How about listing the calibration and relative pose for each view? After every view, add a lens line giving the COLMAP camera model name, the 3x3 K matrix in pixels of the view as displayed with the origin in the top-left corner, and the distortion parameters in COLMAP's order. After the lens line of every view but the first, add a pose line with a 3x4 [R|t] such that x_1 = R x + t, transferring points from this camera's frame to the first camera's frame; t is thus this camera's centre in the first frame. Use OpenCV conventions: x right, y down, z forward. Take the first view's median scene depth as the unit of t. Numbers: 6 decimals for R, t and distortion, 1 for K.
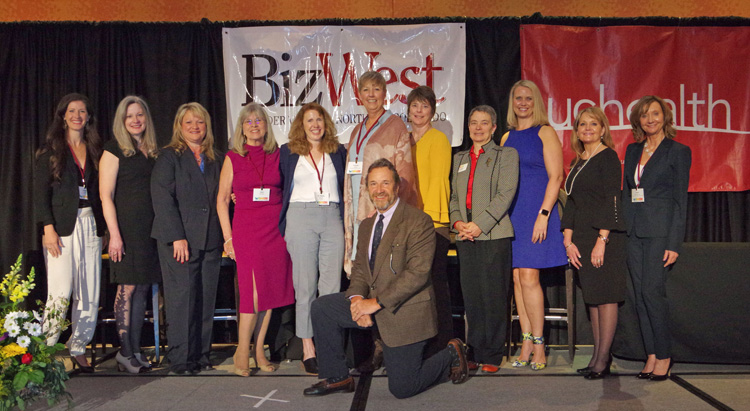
lens RADIAL K [[557.0, 0, 375.0], [0, 557.0, 205.5], [0, 0, 1]] dist [-0.011890, -0.002557]
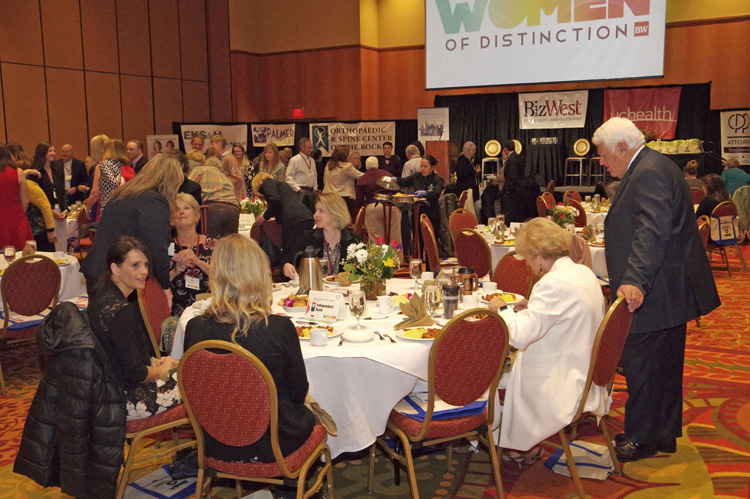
lens RADIAL K [[780.2, 0, 375.0], [0, 780.2, 249.5], [0, 0, 1]] dist [-0.072960, 0.238781]
pose [[0.887281, 0.052081, -0.458280, 1.214904], [0.003877, 0.992727, 0.120324, 0.059076], [0.461214, -0.108538, 0.880626, -3.827949]]
